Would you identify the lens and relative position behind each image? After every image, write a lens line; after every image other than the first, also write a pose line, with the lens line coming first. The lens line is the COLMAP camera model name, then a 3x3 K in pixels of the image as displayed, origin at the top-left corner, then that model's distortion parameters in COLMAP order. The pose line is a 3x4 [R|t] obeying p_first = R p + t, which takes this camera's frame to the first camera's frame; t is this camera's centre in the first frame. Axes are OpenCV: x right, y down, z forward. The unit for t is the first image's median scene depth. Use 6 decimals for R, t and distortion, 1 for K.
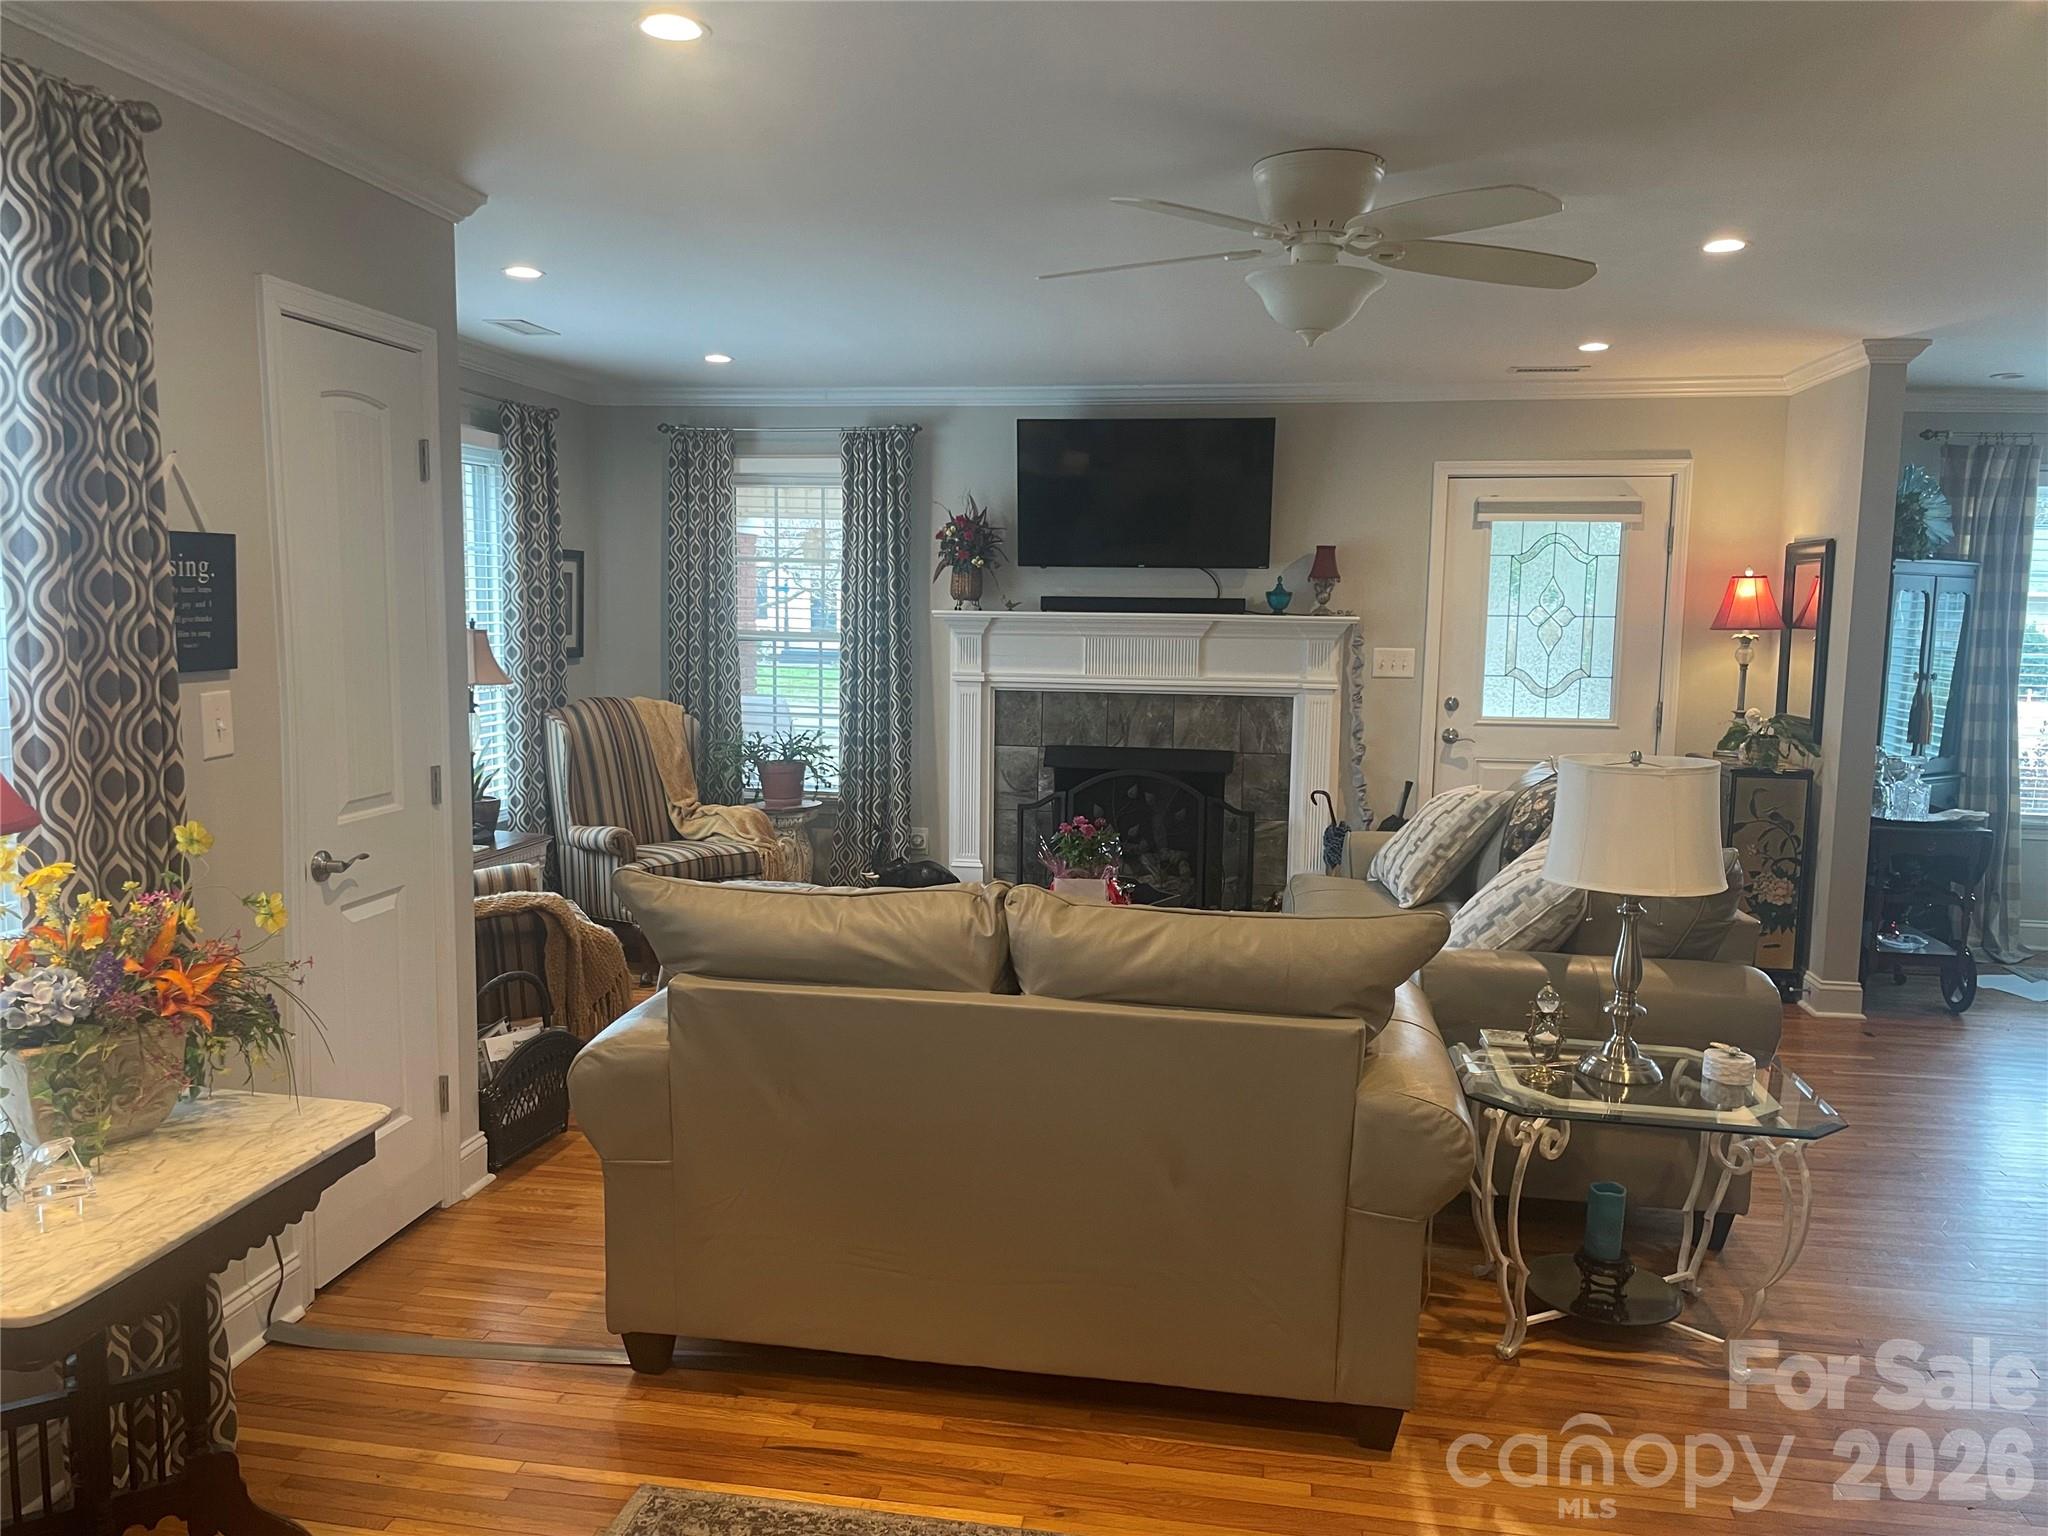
lens RADIAL K [[1538.4, 0, 1019.9], [0, 1538.4, 779.0], [0, 0, 1]] dist [0.091457, -0.125214]
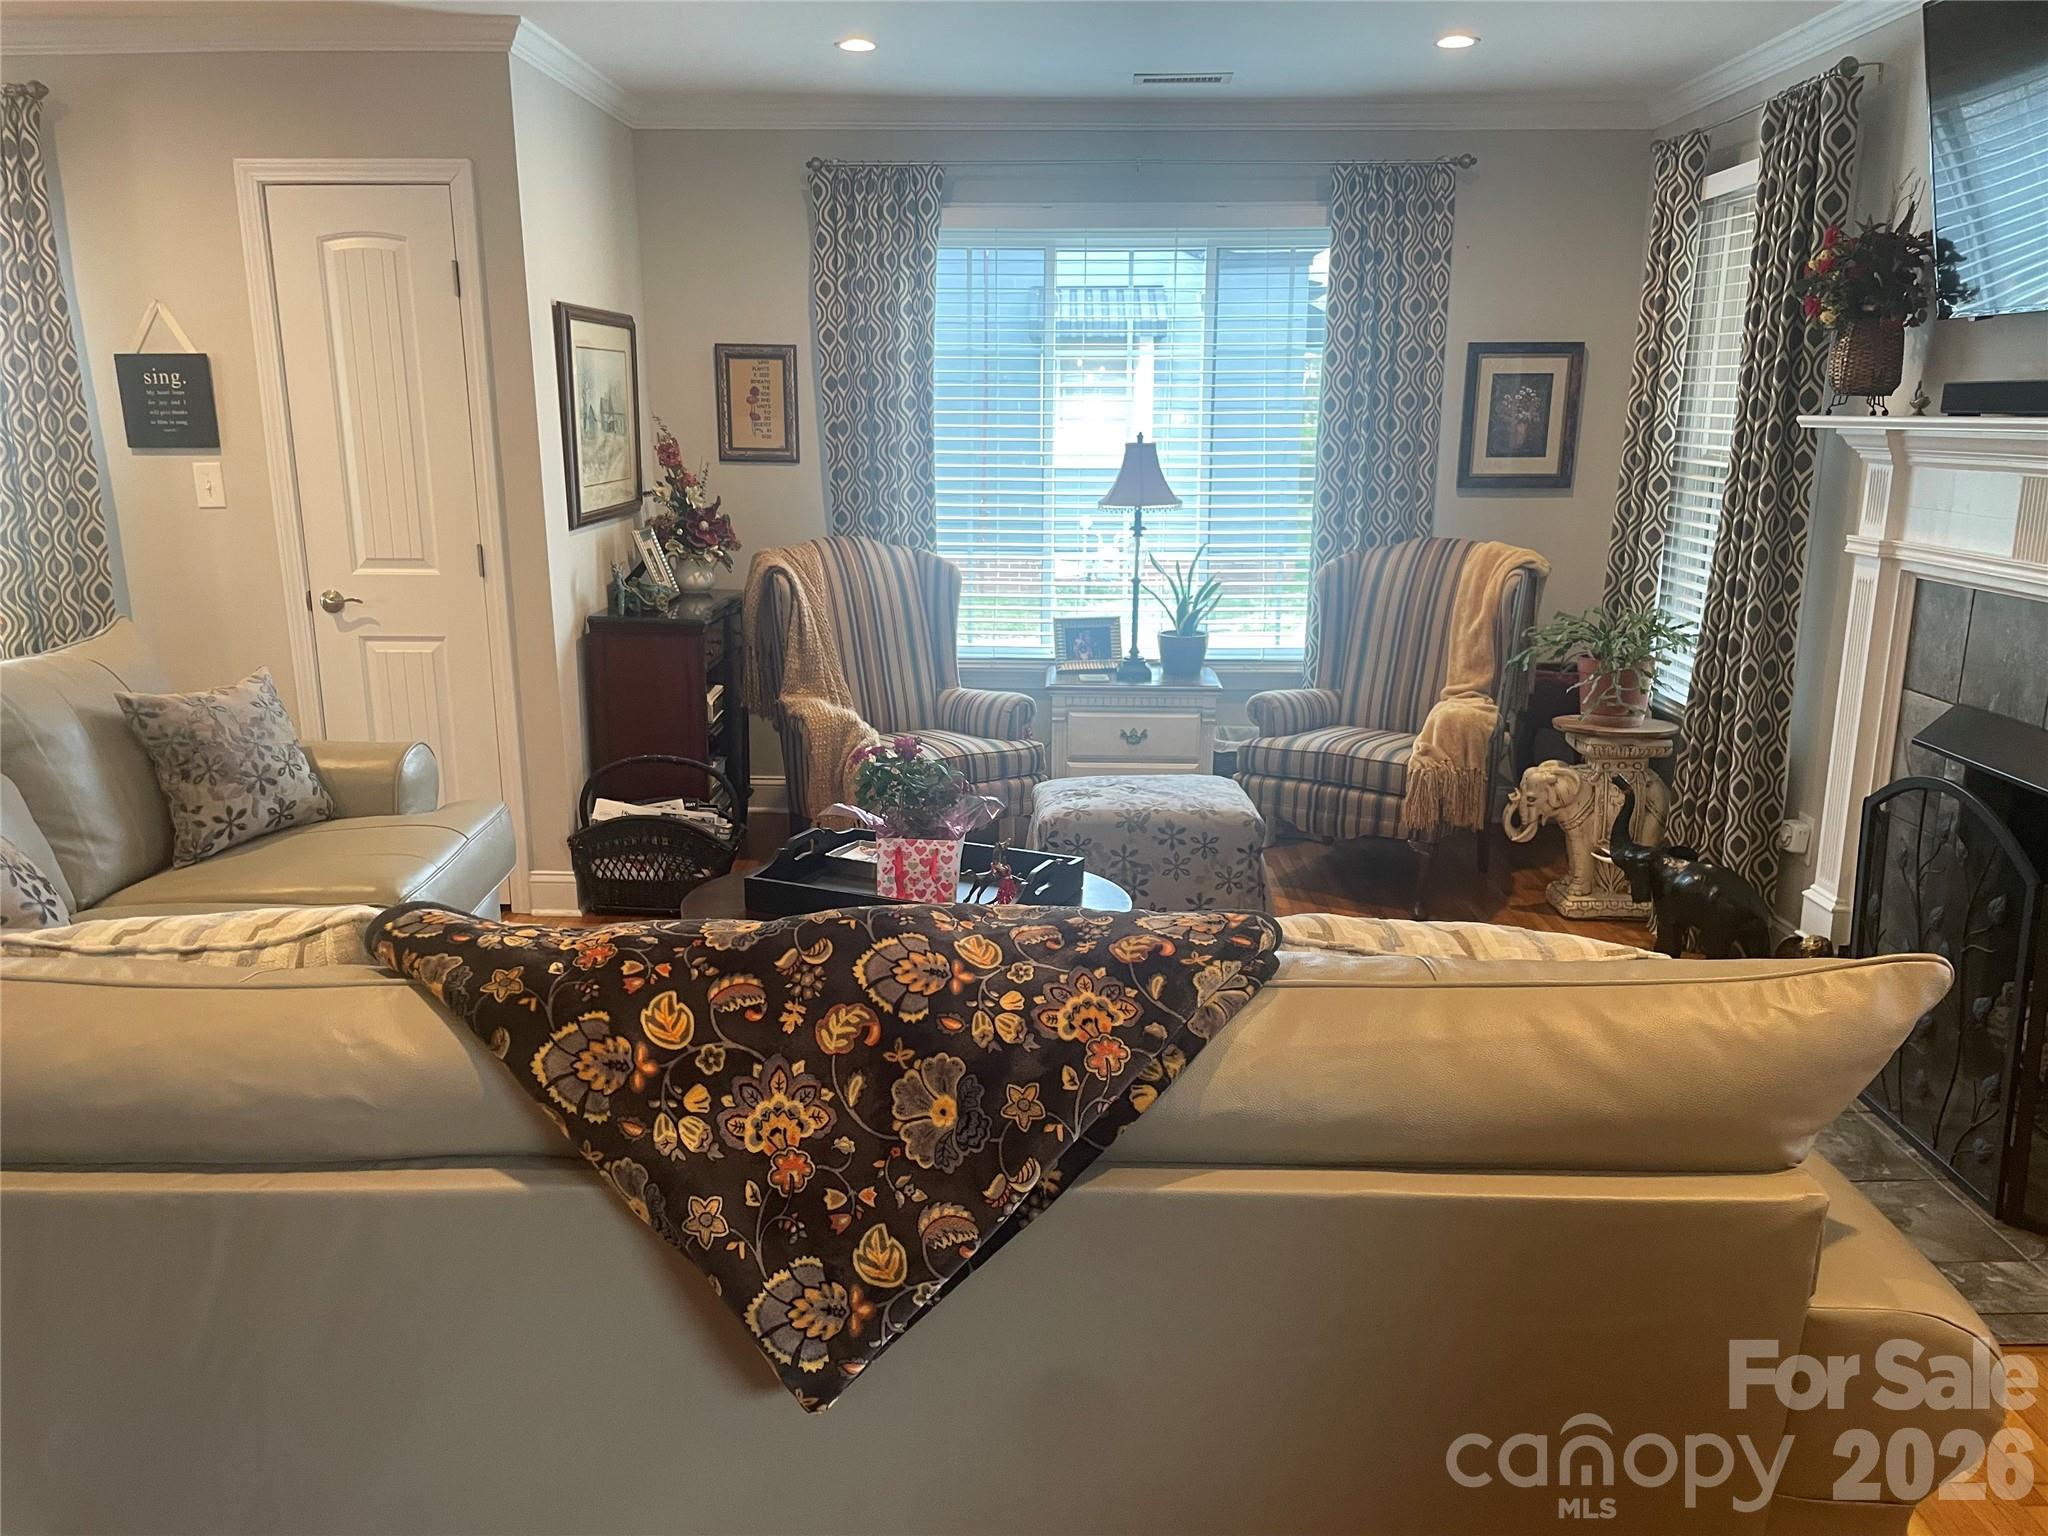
lens RADIAL K [[1538.4, 0, 1019.9], [0, 1538.4, 779.0], [0, 0, 1]] dist [0.091457, -0.125214]
pose [[0.141628, 0.217189, -0.965800, 0.975712], [-0.115905, 0.972562, 0.201713, -0.136577], [0.983111, 0.083373, 0.162916, 1.376421]]
